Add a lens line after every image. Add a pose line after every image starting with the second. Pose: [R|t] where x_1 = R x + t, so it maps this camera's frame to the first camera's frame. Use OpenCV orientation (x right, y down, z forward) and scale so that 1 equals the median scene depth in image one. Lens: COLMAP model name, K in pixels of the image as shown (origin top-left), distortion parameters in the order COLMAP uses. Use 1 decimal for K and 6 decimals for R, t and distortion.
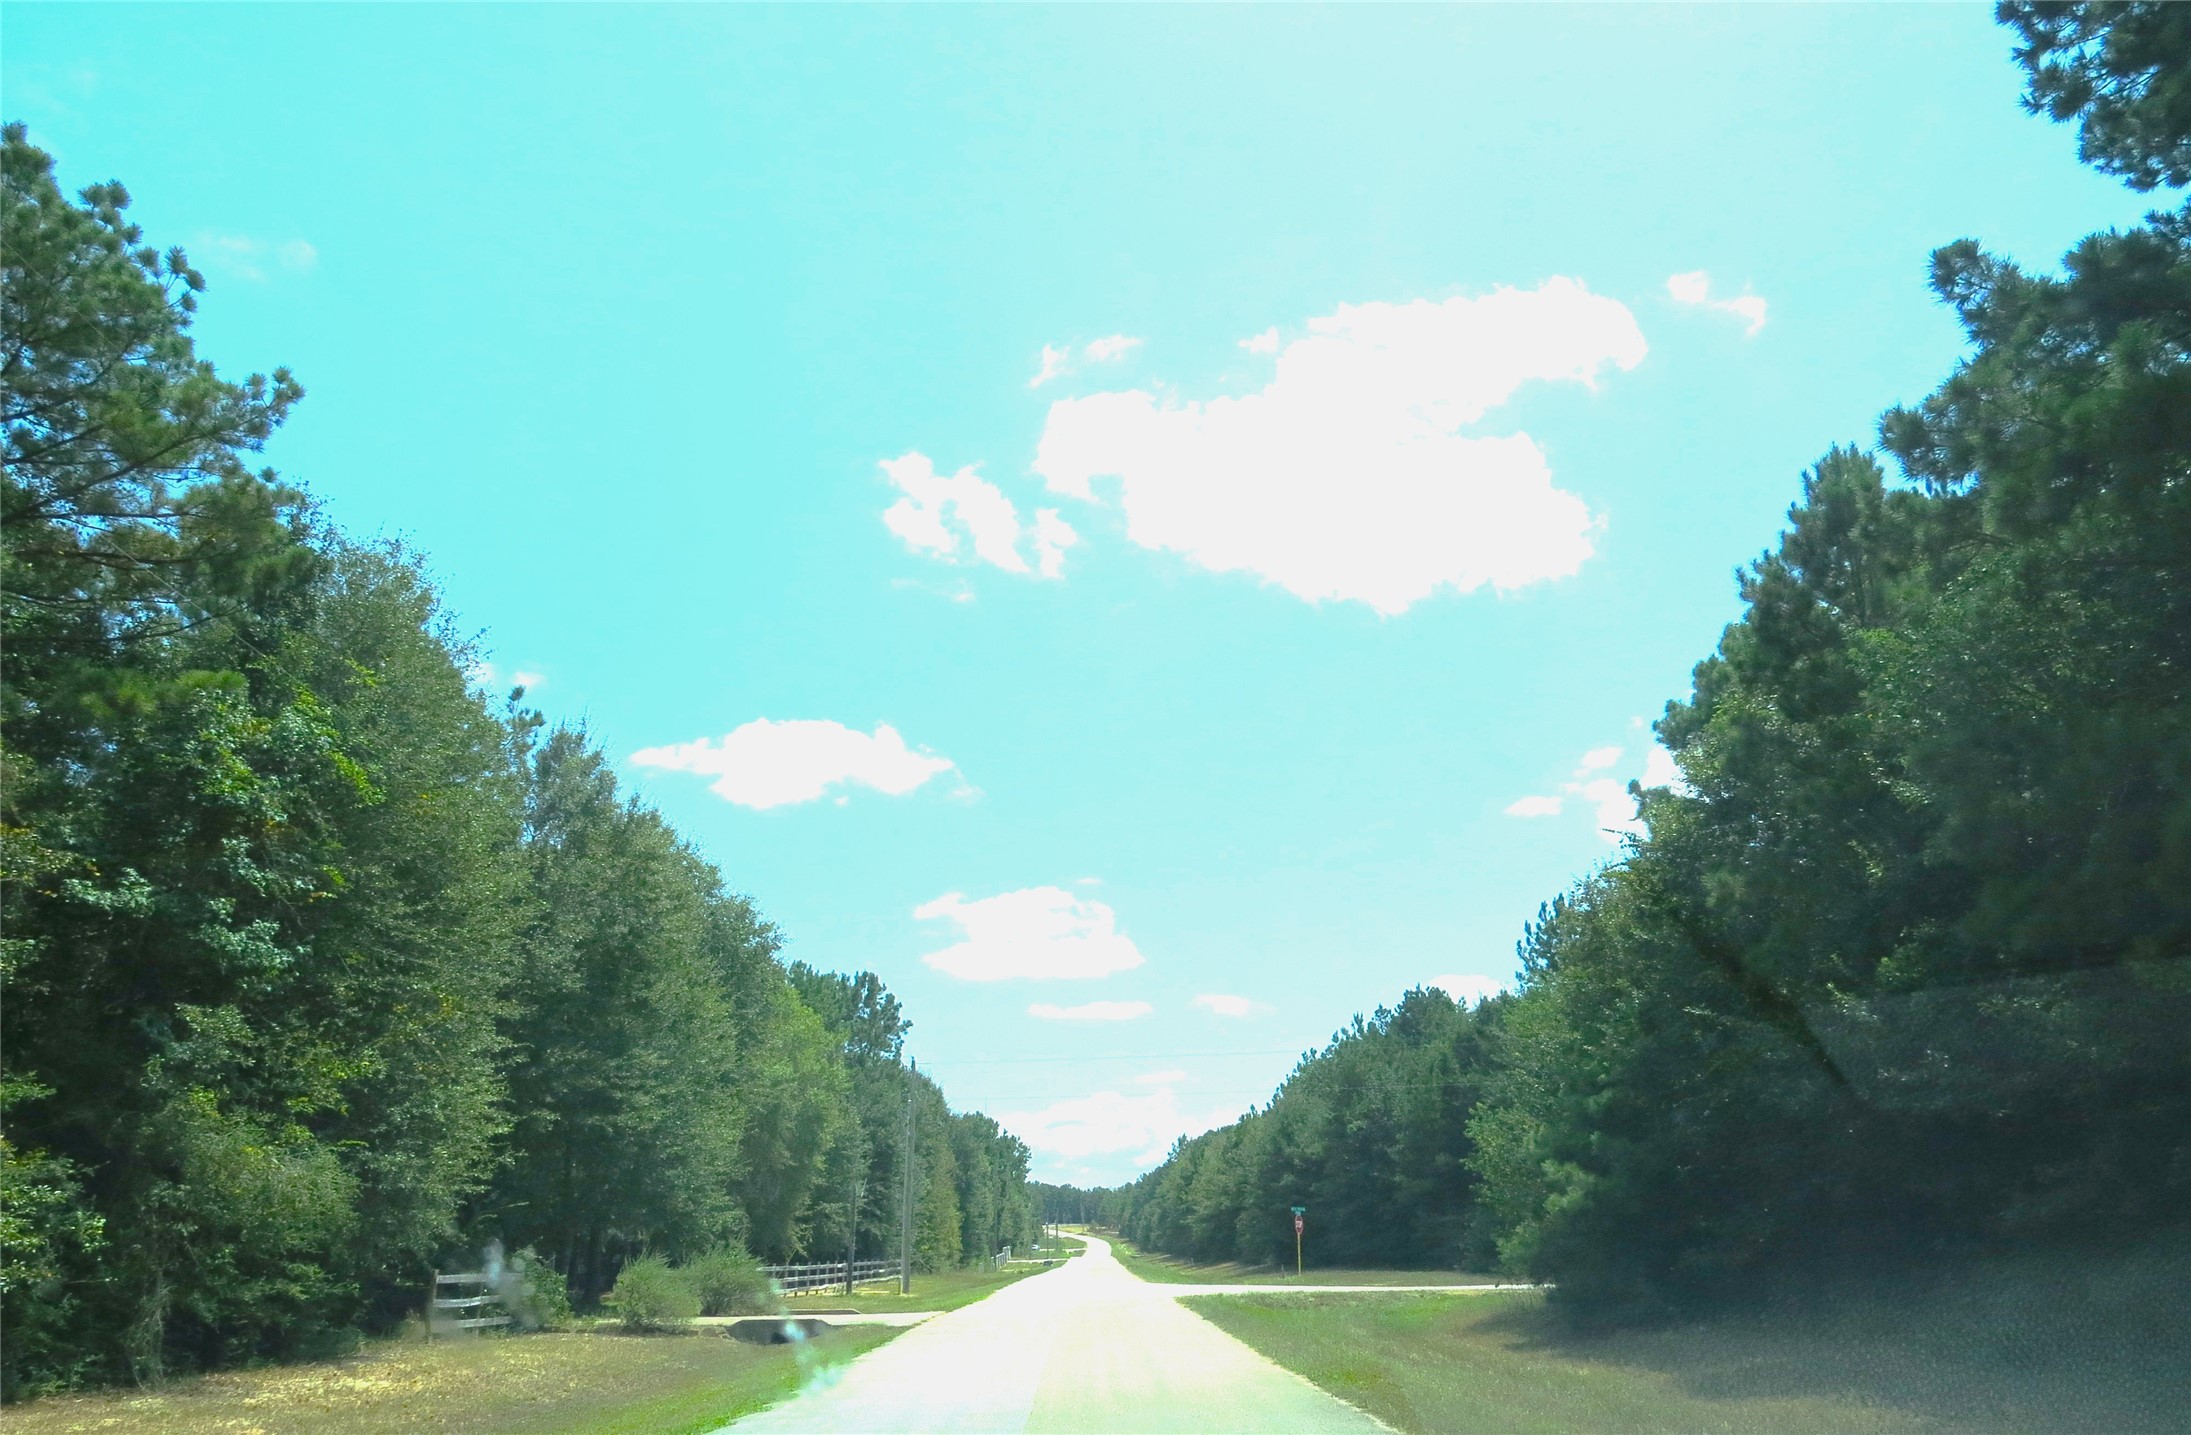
lens RADIAL K [[1632.1, 0, 1082.2], [0, 1632.1, 717.3], [0, 0, 1]] dist [-0.002413, 0.009150]
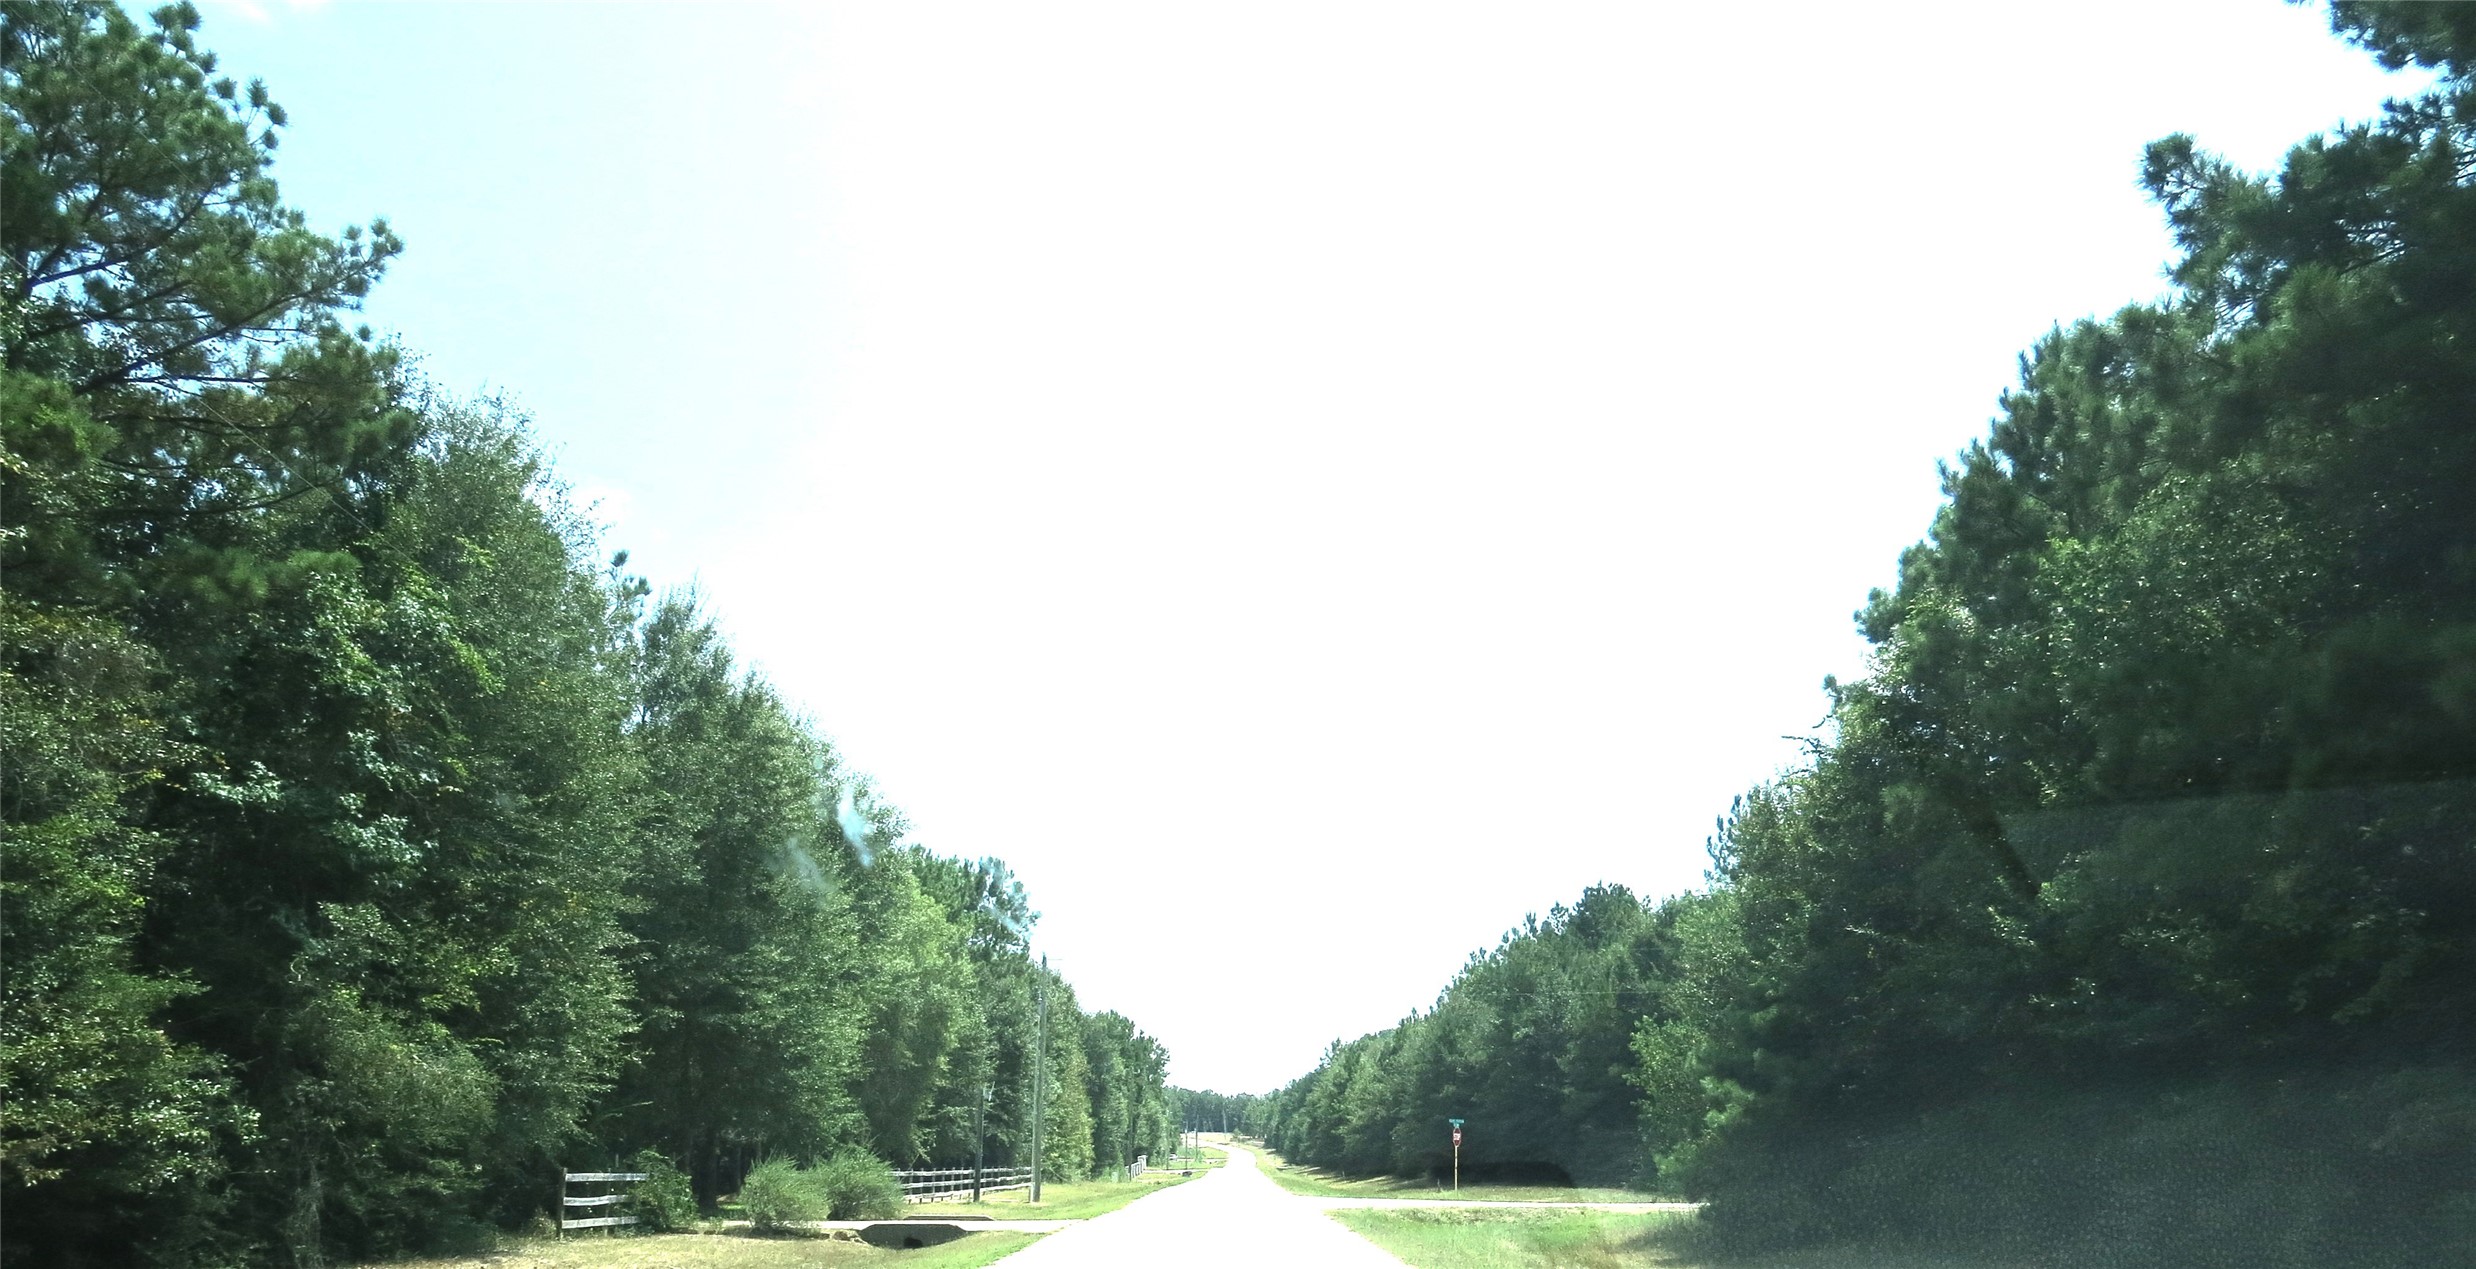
lens RADIAL K [[2458.2, 0, 1240.3], [0, 2458.2, 634.0], [0, 0, 1]] dist [0.028280, 0.000000]
pose [[0.999787, 0.018244, 0.009680, -0.011328], [-0.019115, 0.994883, 0.099213, -0.127423], [-0.007820, -0.099377, 0.995019, -0.419804]]
